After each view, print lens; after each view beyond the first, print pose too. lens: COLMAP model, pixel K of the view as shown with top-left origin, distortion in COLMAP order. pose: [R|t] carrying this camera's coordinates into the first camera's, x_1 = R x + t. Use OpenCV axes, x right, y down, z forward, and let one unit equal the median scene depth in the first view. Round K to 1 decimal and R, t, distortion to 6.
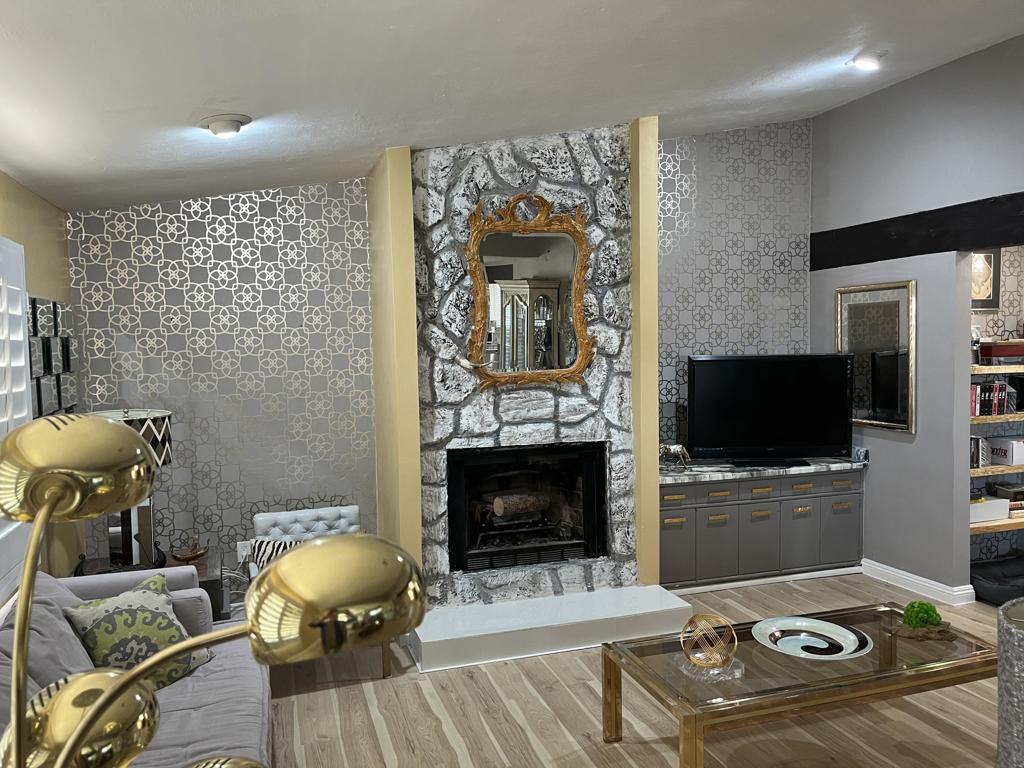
lens RADIAL K [[777.1, 0, 511.7], [0, 777.1, 386.6], [0, 0, 1]] dist [0.059772, -0.075445]
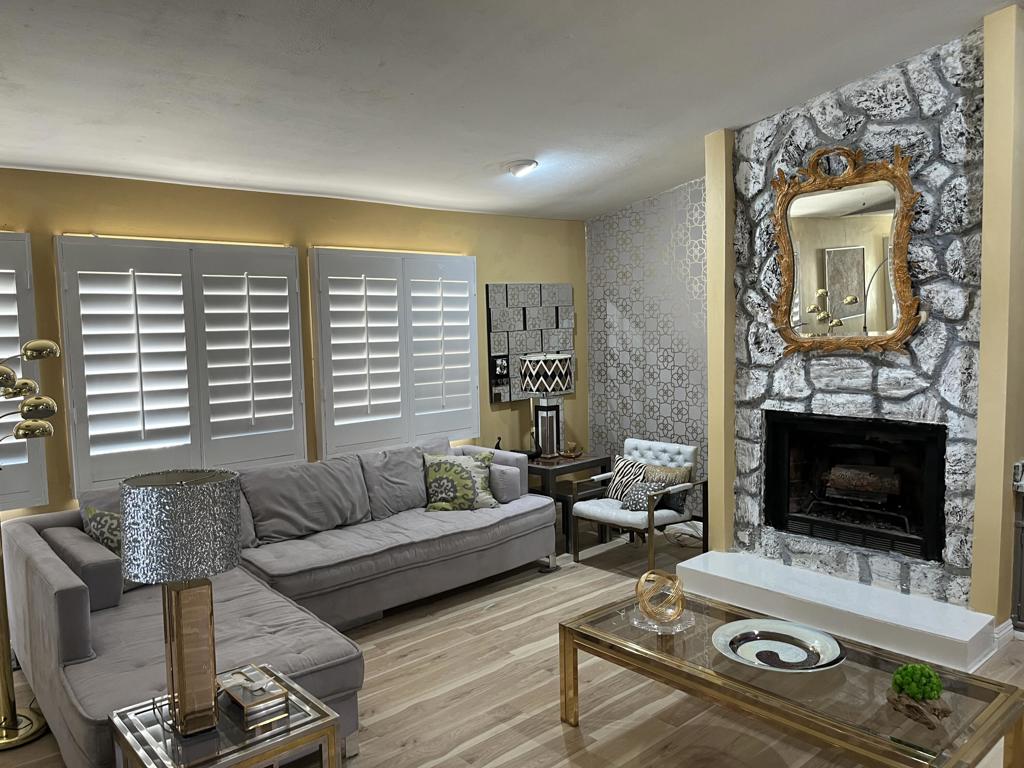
lens RADIAL K [[777.1, 0, 507.1], [0, 777.1, 384.4], [0, 0, 1]] dist [0.059772, -0.075445]
pose [[0.408743, 0.086040, -0.908585, 0.709091], [-0.036266, 0.996291, 0.078031, -0.021621], [0.911929, 0.001056, 0.410347, 0.244960]]
